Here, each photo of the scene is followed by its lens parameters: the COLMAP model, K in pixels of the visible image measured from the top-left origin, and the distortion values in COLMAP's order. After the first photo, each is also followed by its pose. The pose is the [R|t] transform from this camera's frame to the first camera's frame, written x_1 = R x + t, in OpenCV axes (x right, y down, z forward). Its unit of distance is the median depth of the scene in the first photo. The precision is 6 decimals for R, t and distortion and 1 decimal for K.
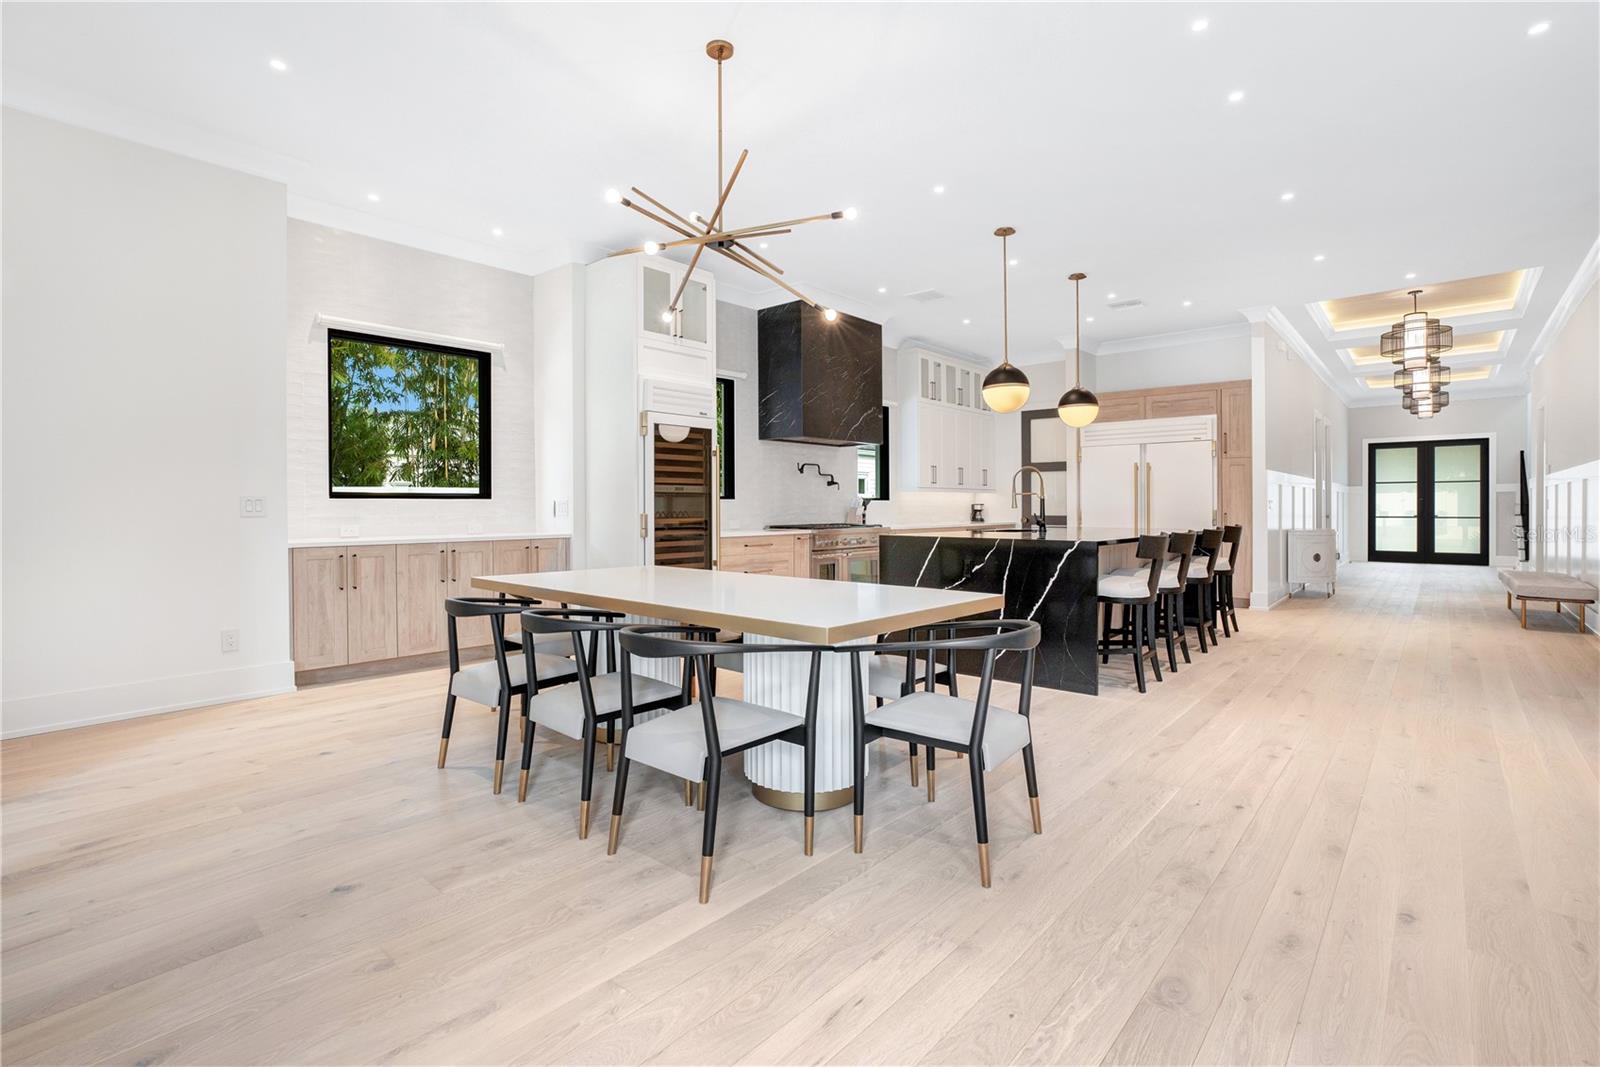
lens RADIAL K [[746.0, 0, 761.8], [0, 746.0, 507.8], [0, 0, 1]] dist [-0.053948, 0.018631]
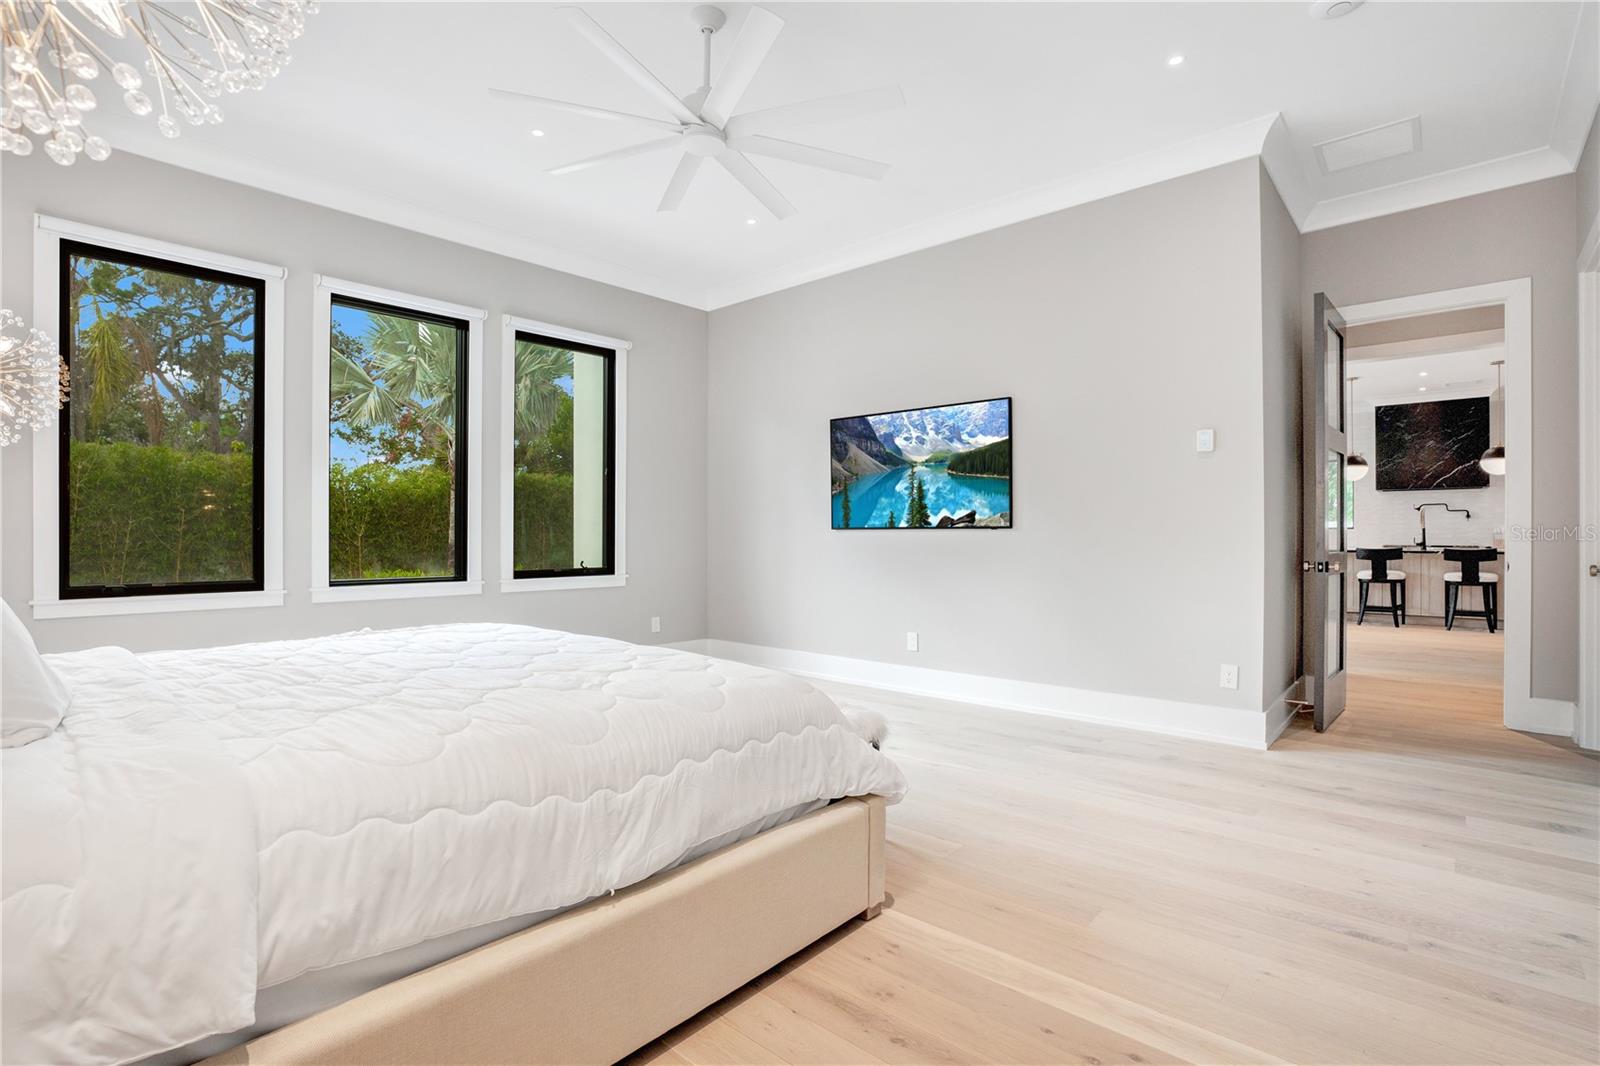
lens RADIAL K [[746.0, 0, 807.6], [0, 746.0, 534.7], [0, 0, 1]] dist [-0.053948, 0.018631]
pose [[0.016341, 0.003886, -0.999859, 1.251783], [-0.001345, 0.999992, 0.003865, -0.002332], [0.999866, 0.001282, 0.016346, -0.207596]]
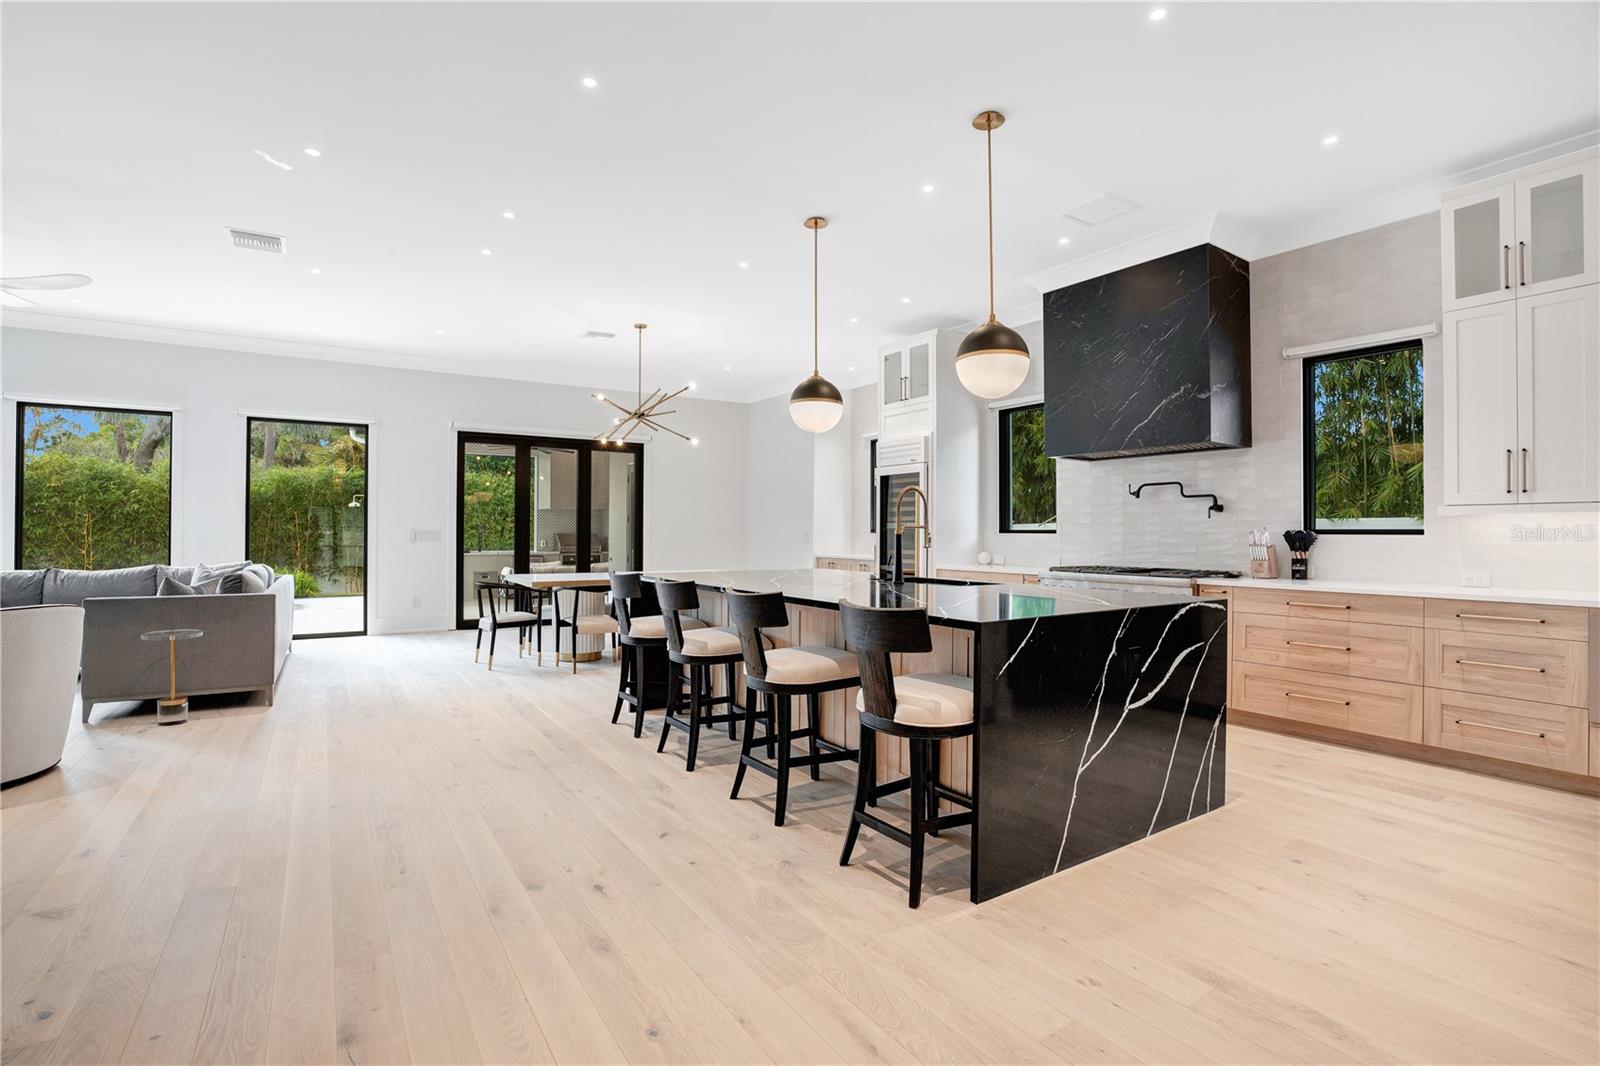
lens RADIAL K [[746.0, 0, 791.9], [0, 746.0, 525.4], [0, 0, 1]] dist [-0.053948, 0.018631]
pose [[-0.238506, -0.006465, -0.971120, 0.708302], [-0.006276, 0.999967, -0.005116, -0.011161], [0.971121, 0.004874, -0.238539, 0.715125]]
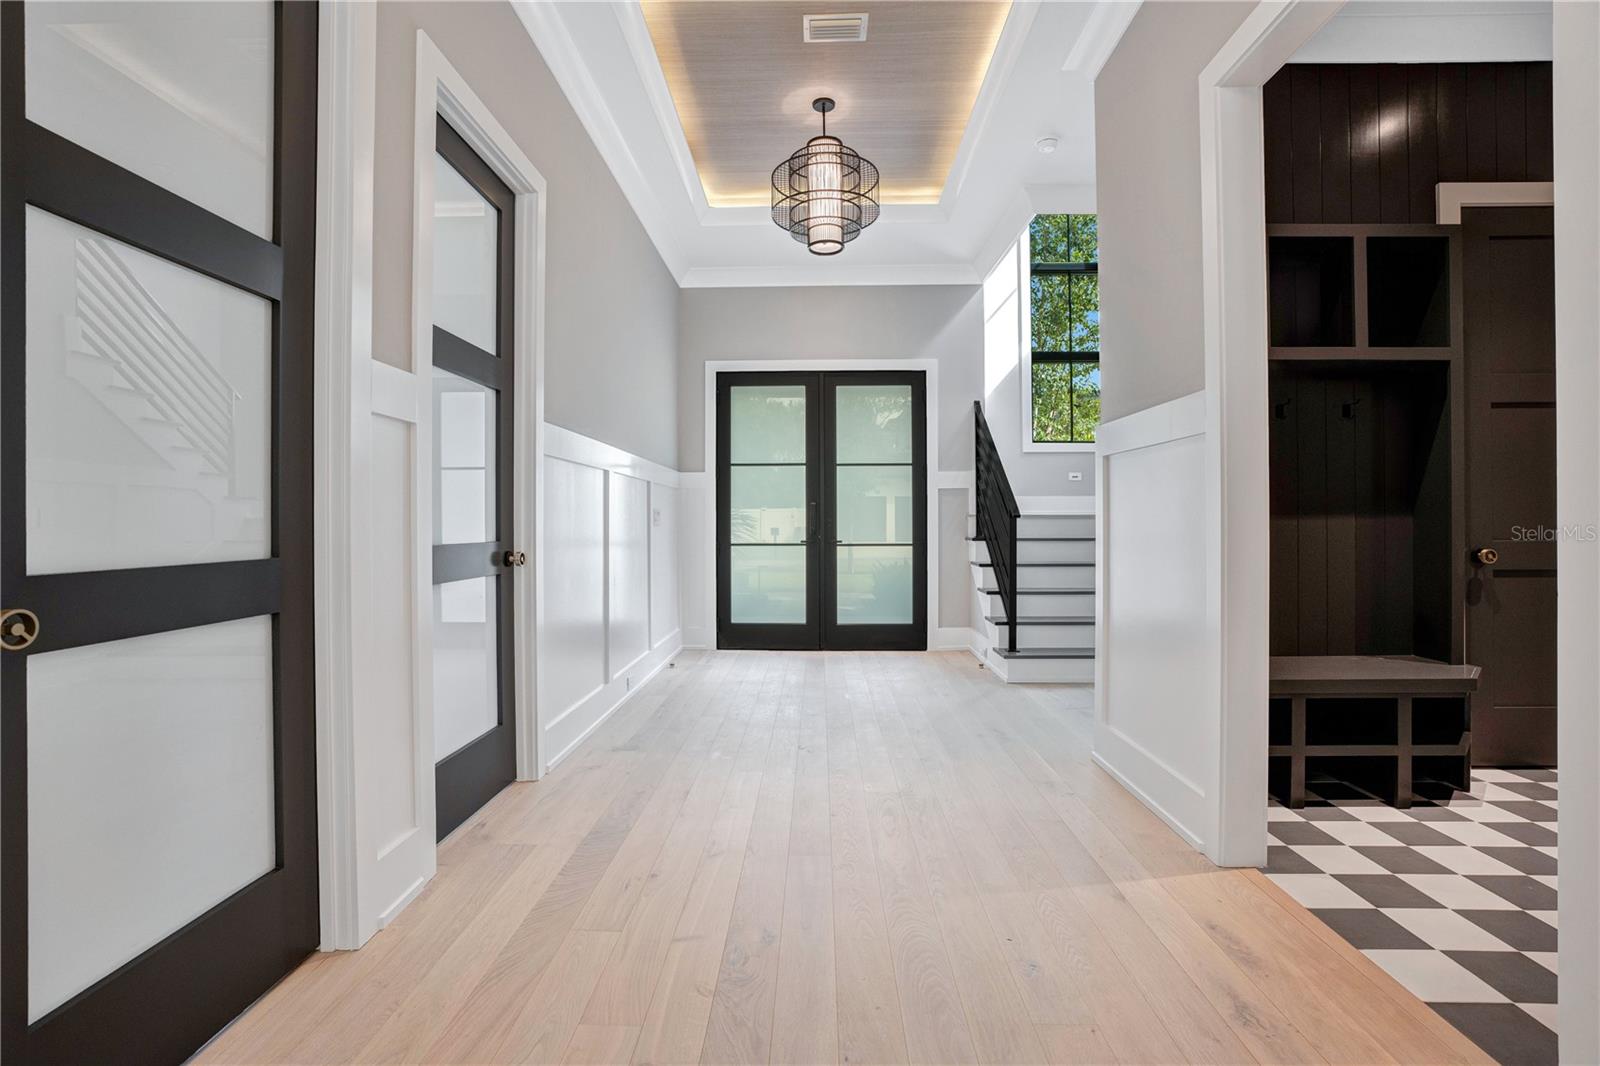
lens RADIAL K [[746.0, 0, 790.4], [0, 746.0, 529.4], [0, 0, 1]] dist [-0.053948, 0.018631]
pose [[0.752932, -0.007136, 0.658059, 0.872286], [0.003652, 0.999971, 0.006666, 0.001062], [-0.658088, -0.002616, 0.752937, 0.963336]]
